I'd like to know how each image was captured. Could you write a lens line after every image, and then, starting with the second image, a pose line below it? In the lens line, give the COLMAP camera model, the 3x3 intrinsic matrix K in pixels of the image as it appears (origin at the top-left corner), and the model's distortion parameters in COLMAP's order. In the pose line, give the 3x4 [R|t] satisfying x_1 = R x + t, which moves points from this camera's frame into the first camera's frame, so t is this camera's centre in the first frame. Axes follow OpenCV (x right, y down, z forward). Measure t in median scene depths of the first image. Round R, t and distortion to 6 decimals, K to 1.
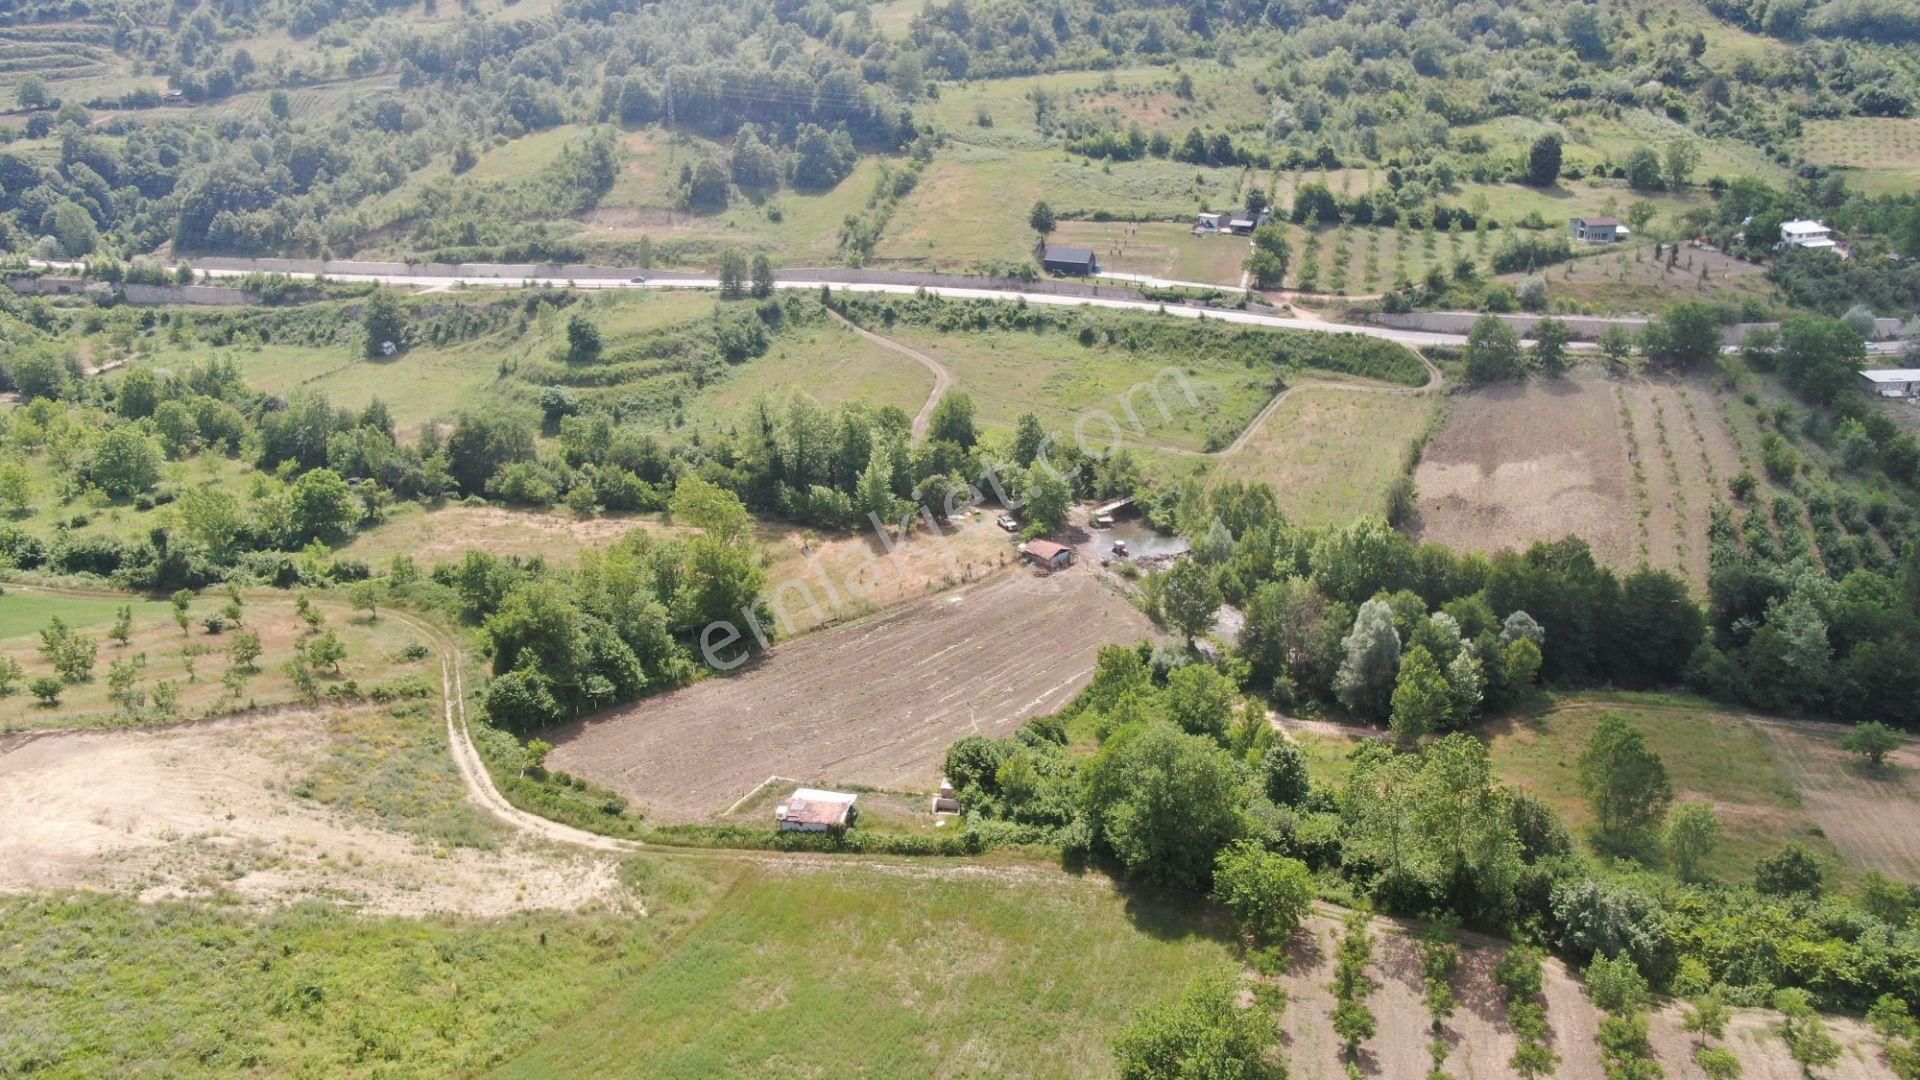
lens RADIAL K [[1363.3, 0, 959.0], [0, 1363.3, 541.1], [0, 0, 1]] dist [-0.025893, 0.008792]
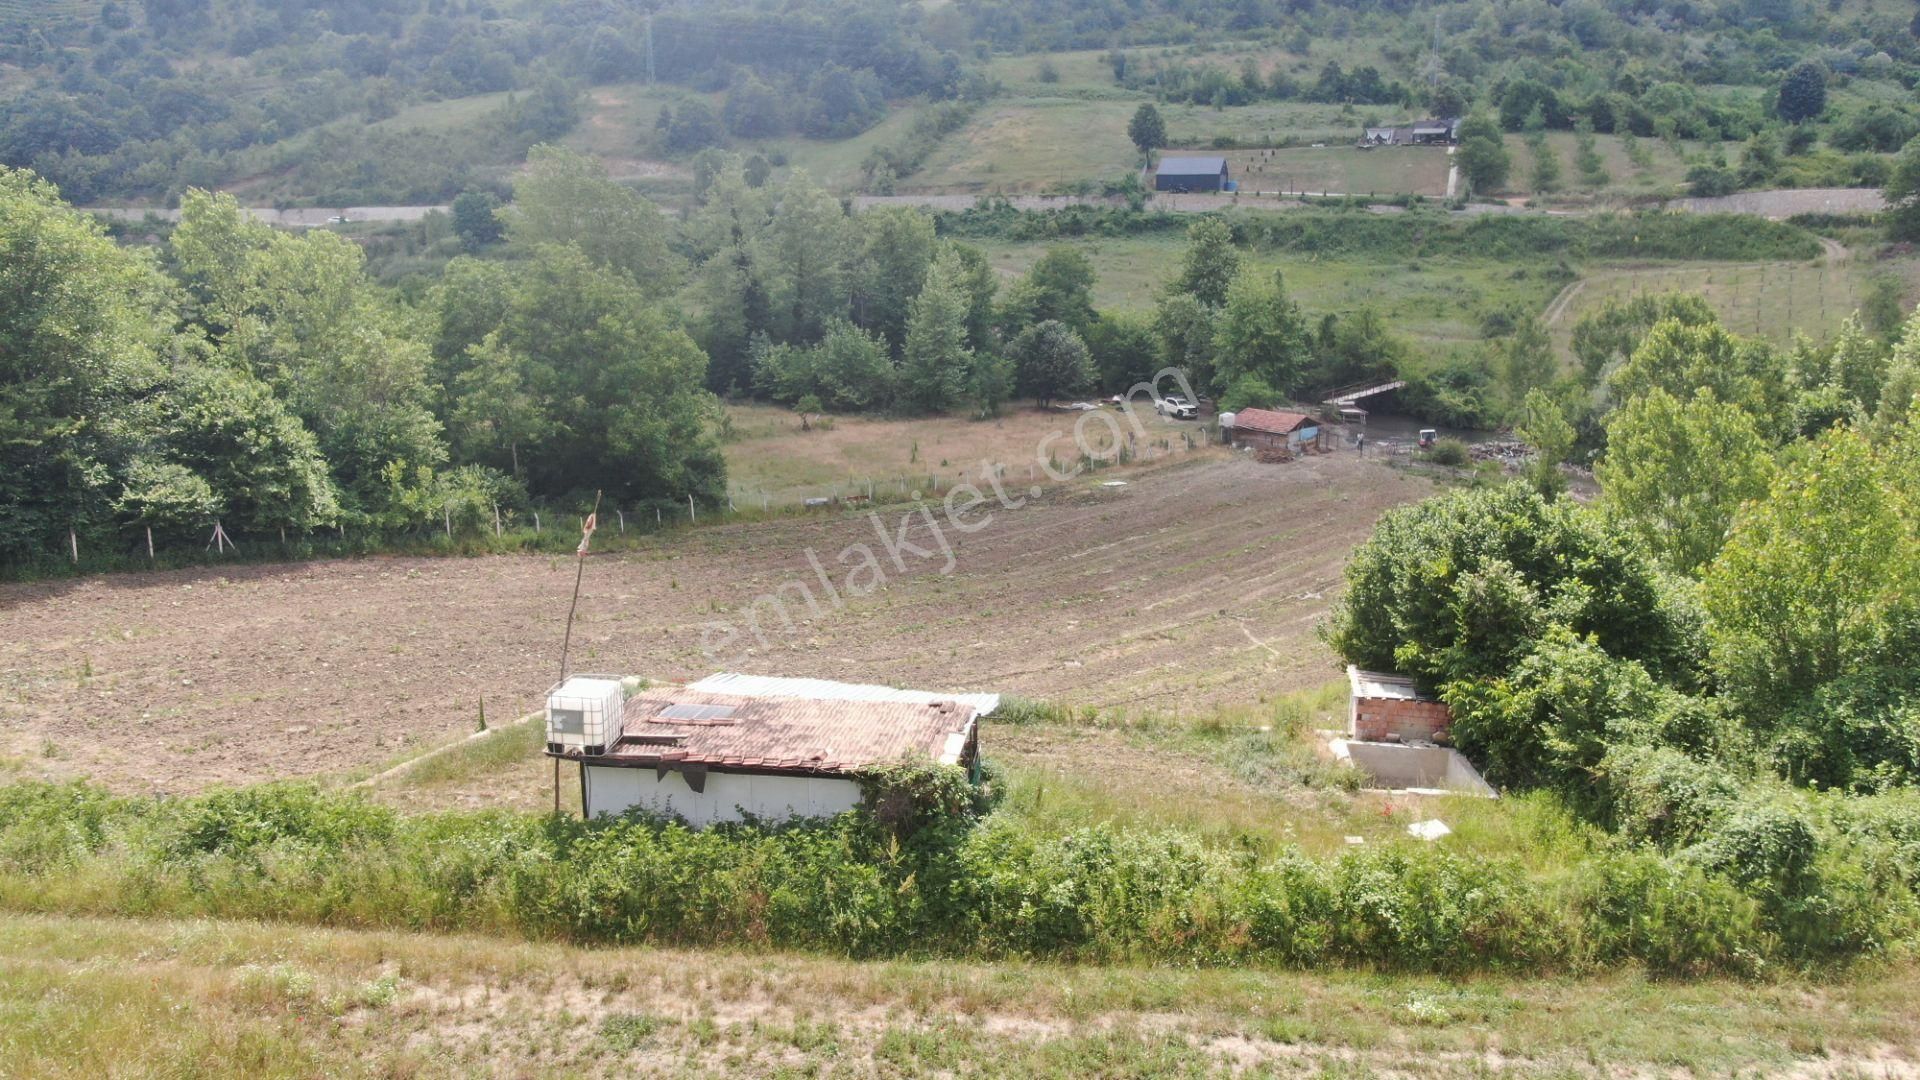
lens RADIAL K [[1363.3, 0, 959.0], [0, 1363.3, 541.1], [0, 0, 1]] dist [-0.025893, 0.008792]
pose [[0.999950, 0.006667, -0.007388, -0.039824], [-0.007609, 0.990683, -0.135975, 0.095985], [0.006412, 0.136024, 0.990685, 0.397491]]
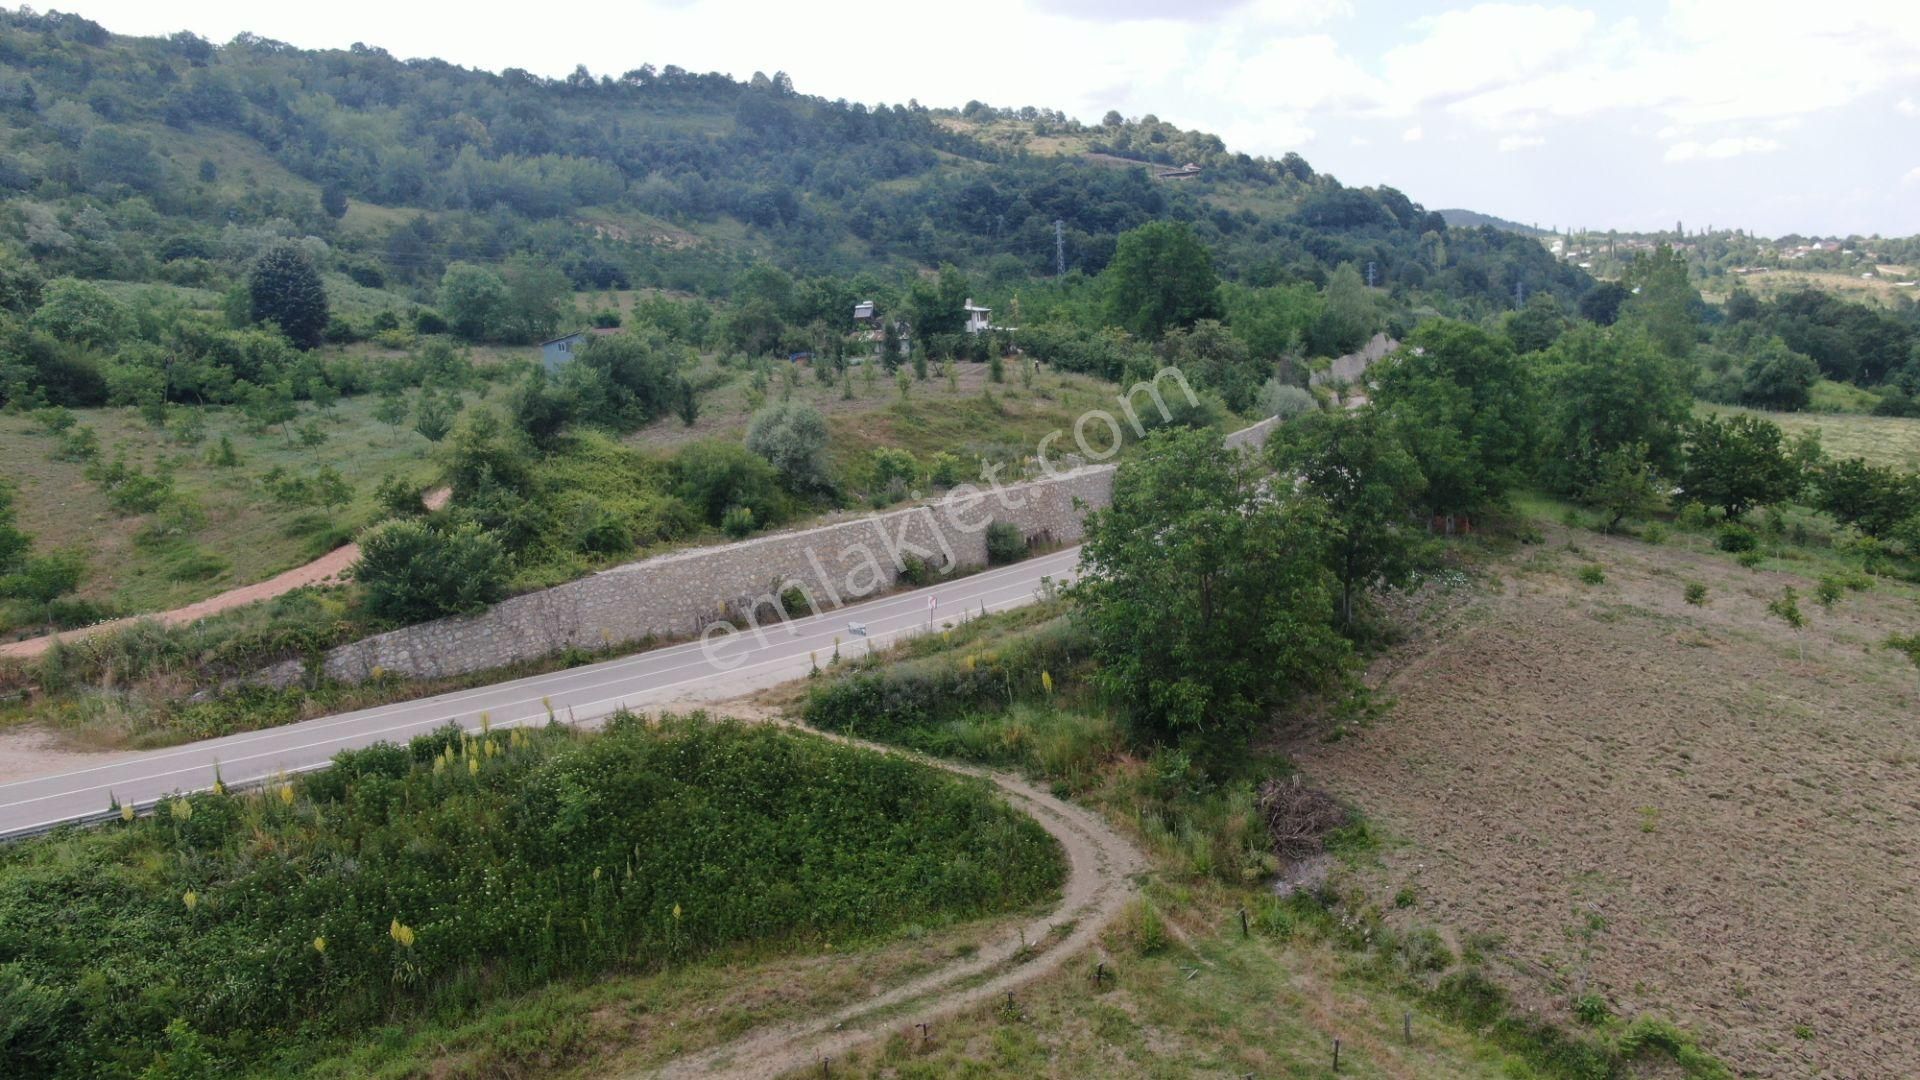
lens RADIAL K [[1430.8, 0, 971.2], [0, 1430.8, 539.5], [0, 0, 1]] dist [-0.012215, 0.004871]
pose [[0.472118, -0.147055, 0.869183, 0.174437], [0.384552, 0.921583, -0.052958, -0.143262], [-0.793237, 0.359248, 0.491646, 0.873094]]
